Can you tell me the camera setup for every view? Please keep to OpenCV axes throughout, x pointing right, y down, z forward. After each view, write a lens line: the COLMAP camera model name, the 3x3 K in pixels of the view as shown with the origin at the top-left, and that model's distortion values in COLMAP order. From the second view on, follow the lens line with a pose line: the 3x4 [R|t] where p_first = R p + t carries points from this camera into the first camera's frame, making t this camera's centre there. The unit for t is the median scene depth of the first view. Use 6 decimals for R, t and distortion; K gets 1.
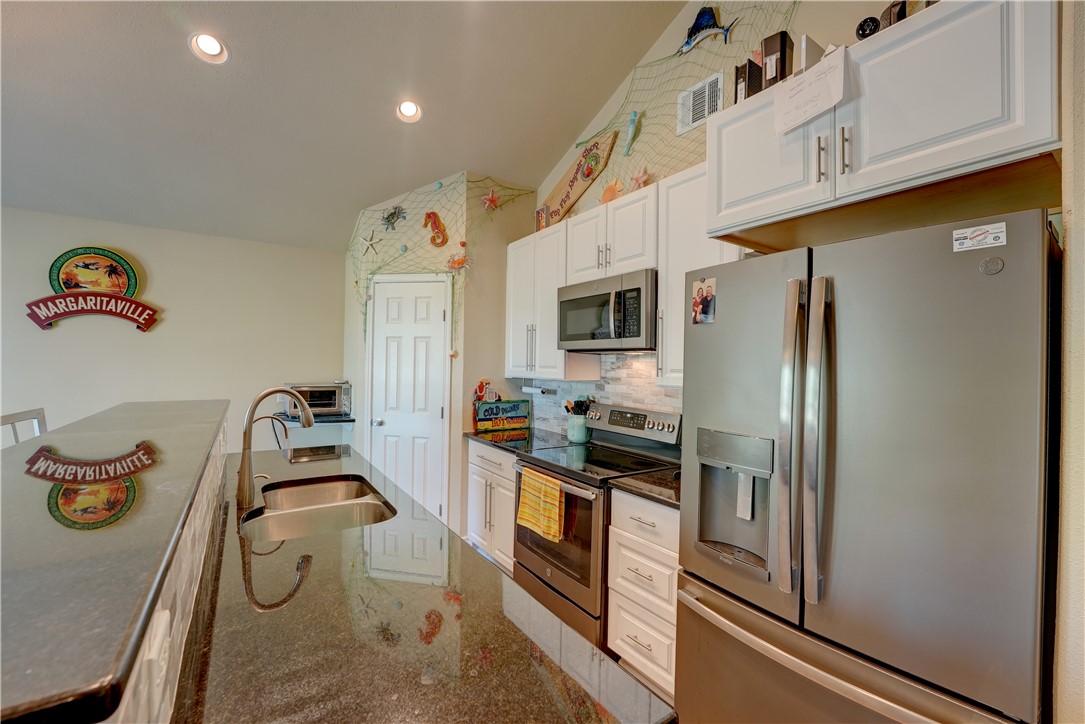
lens RADIAL K [[444.3, 0, 545.7], [0, 444.3, 363.5], [0, 0, 1]] dist [-0.025432, 0.002769]
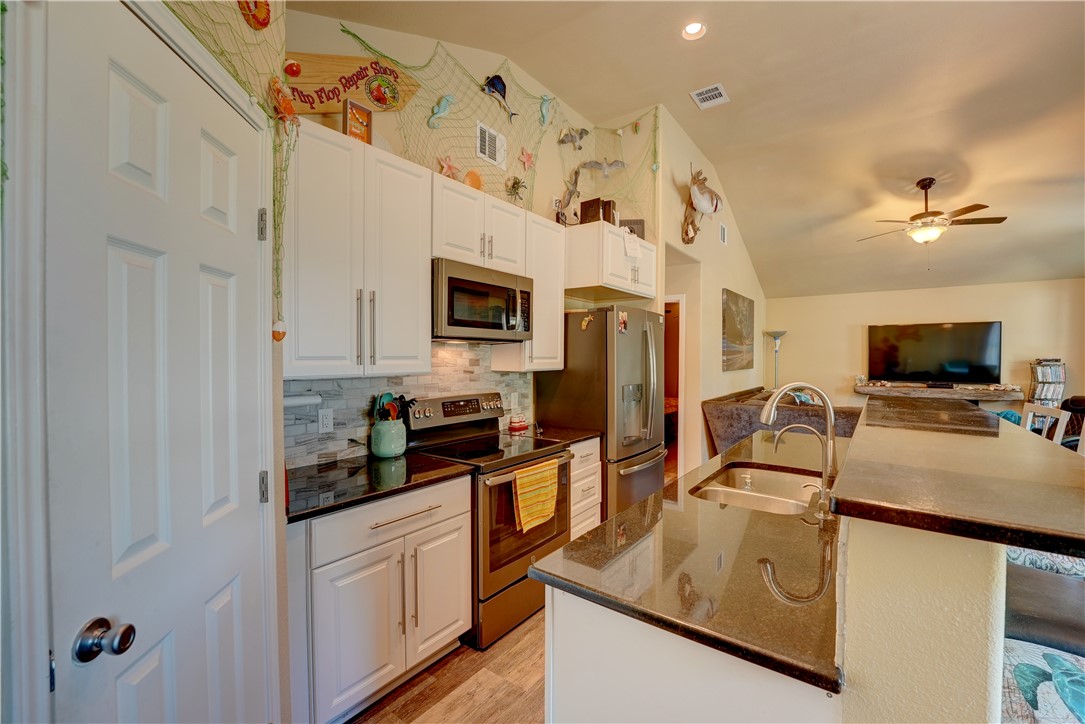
lens RADIAL K [[444.3, 0, 545.3], [0, 444.3, 362.2], [0, 0, 1]] dist [-0.025432, 0.002769]
pose [[-0.316451, -0.033339, 0.948023, -0.806318], [-0.011358, 0.999444, 0.031356, -0.011010], [-0.948541, -0.000844, -0.316653, 1.098548]]
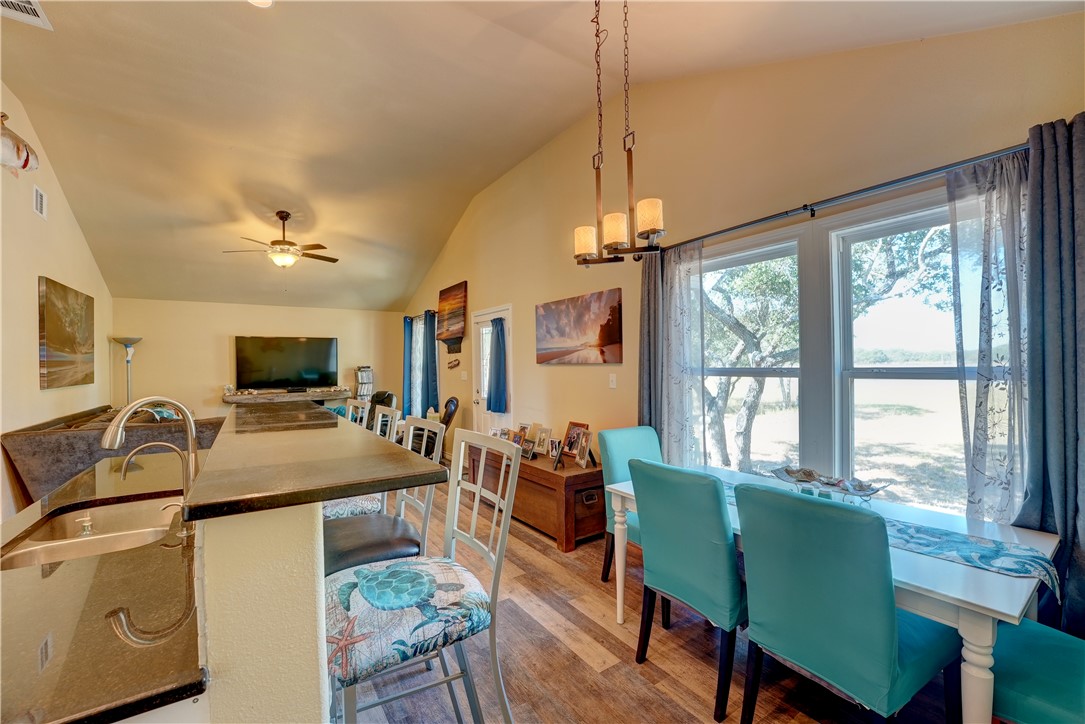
lens RADIAL K [[444.3, 0, 546.0], [0, 444.3, 363.4], [0, 0, 1]] dist [-0.025432, 0.002769]
pose [[-0.999951, -0.008961, 0.004149, -1.080586], [-0.008968, 0.999958, -0.001745, -0.036255], [-0.004133, -0.001783, -0.999990, 1.293712]]
